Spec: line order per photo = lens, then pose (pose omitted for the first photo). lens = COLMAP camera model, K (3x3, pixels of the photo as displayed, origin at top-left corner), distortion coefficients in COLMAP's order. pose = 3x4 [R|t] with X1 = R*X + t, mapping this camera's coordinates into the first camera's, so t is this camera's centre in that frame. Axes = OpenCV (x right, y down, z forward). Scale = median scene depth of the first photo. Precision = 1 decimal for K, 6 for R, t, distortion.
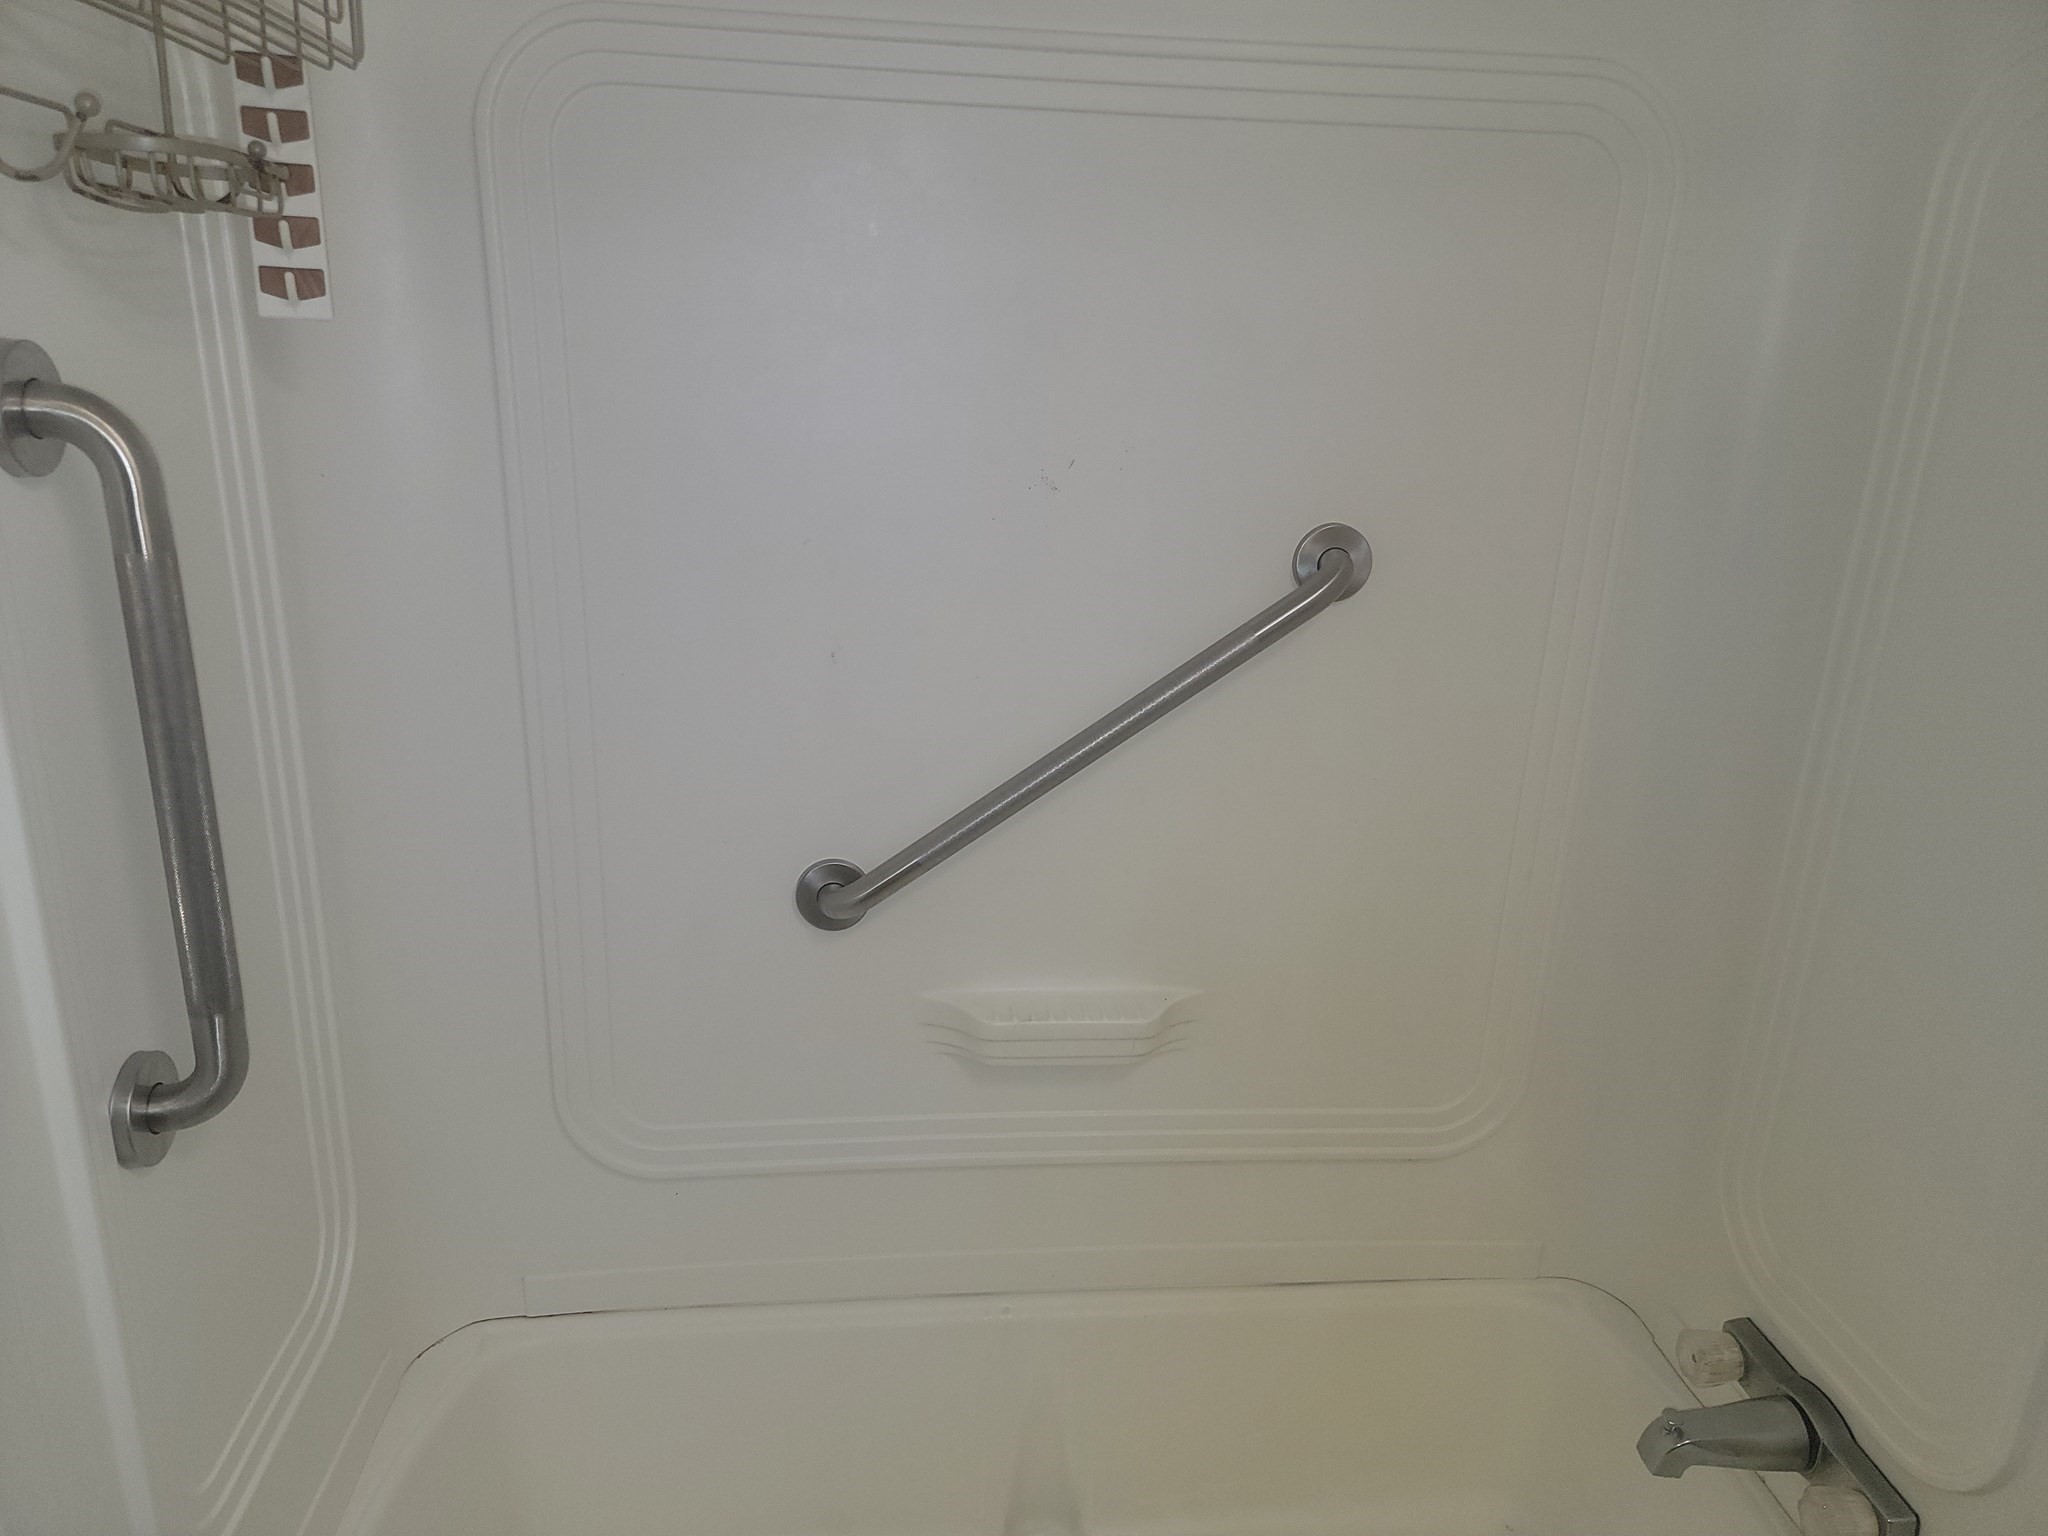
lens RADIAL K [[1433.5, 0, 1030.4], [0, 1433.5, 762.9], [0, 0, 1]] dist [0.076579, -0.067052]
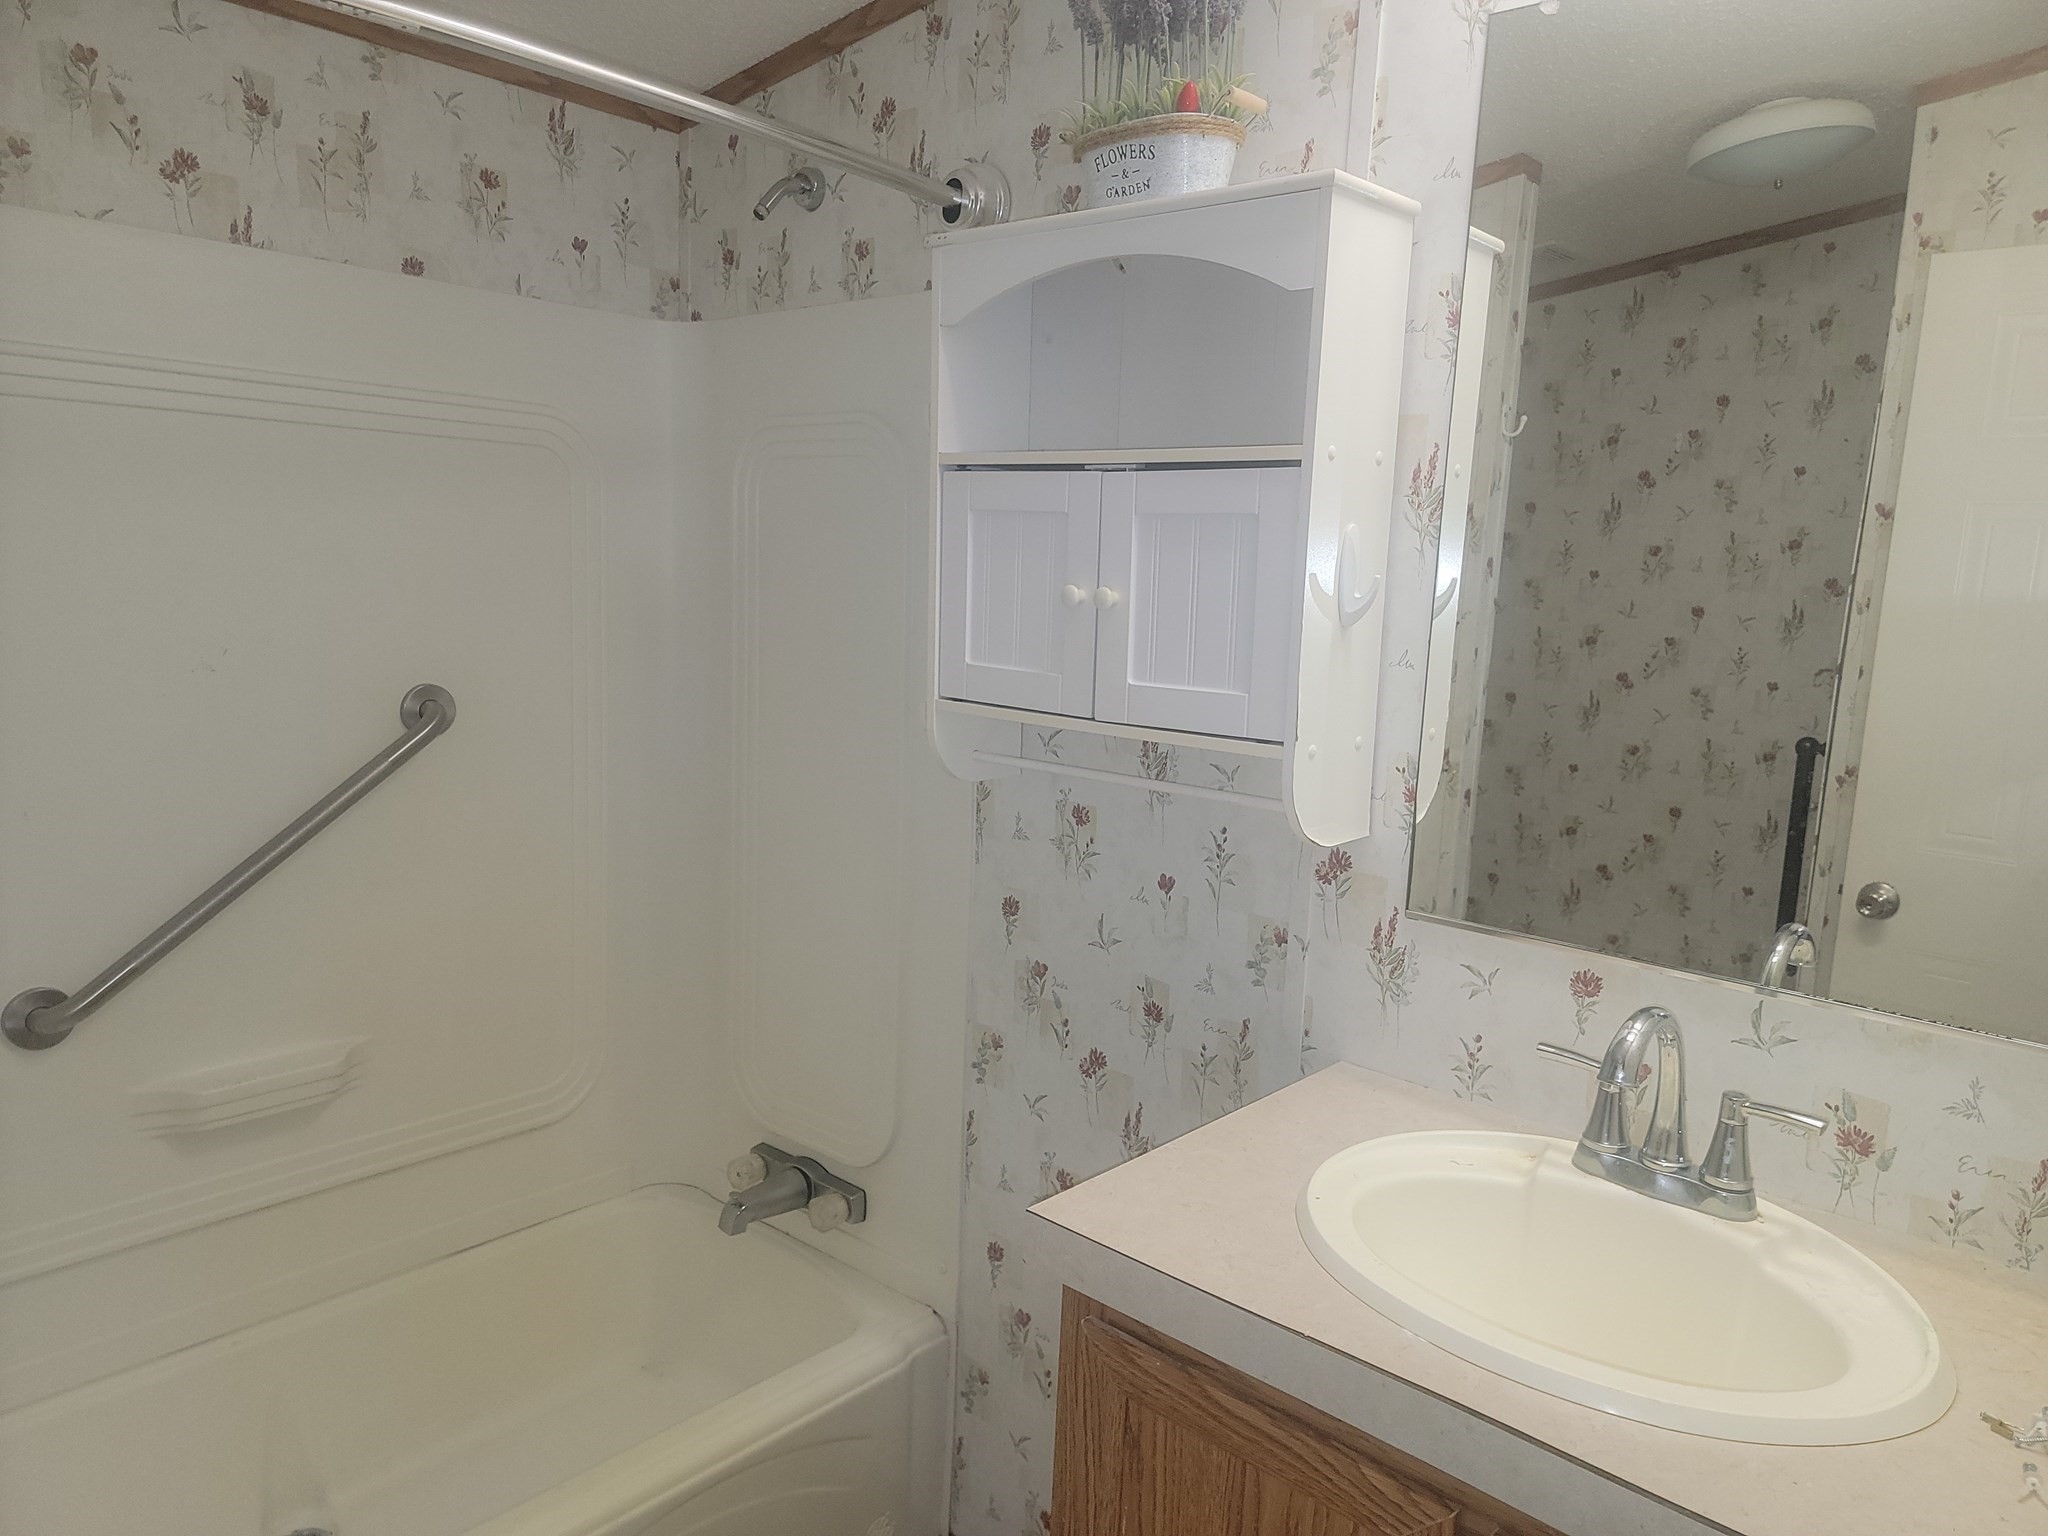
lens RADIAL K [[1434.5, 0, 1032.7], [0, 1434.5, 770.4], [0, 0, 1]] dist [0.077539, -0.068955]
pose [[0.735360, -0.108942, 0.668862, -0.332986], [0.199993, 0.977922, -0.060596, 0.132873], [-0.647494, 0.178328, 0.740912, -0.484868]]
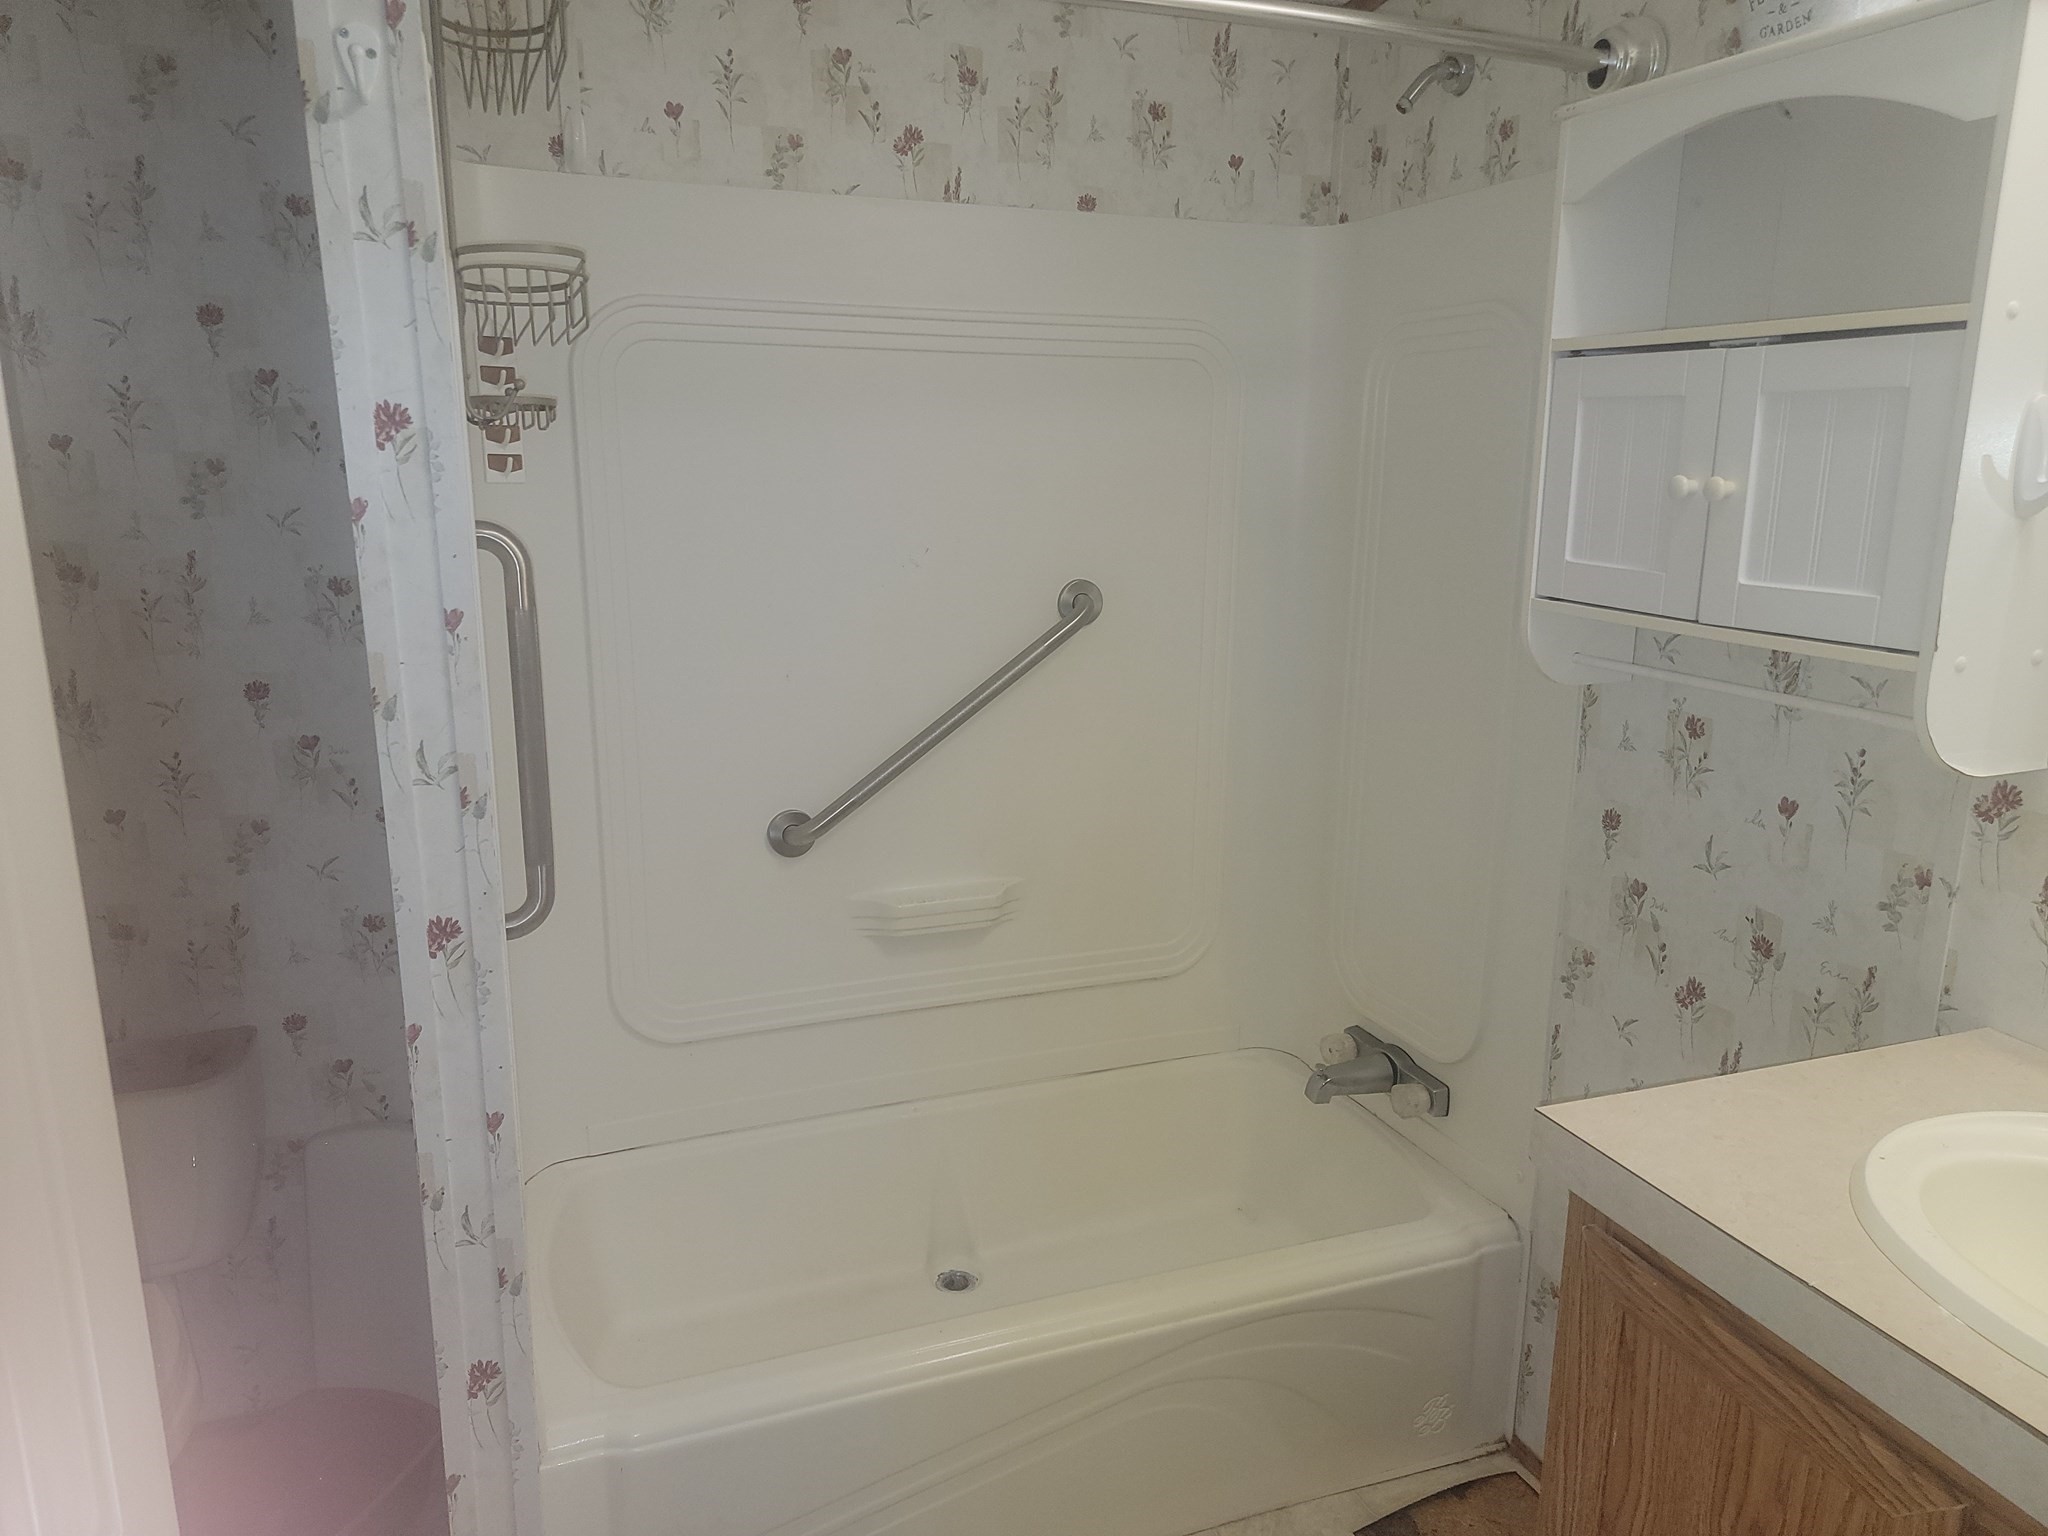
lens RADIAL K [[1433.5, 0, 1030.4], [0, 1433.5, 762.9], [0, 0, 1]] dist [0.076579, -0.067052]
pose [[0.965841, -0.084332, 0.245028, -0.271437], [0.105706, 0.991534, -0.075407, 0.165864], [-0.236595, 0.098732, 0.966579, -0.585253]]
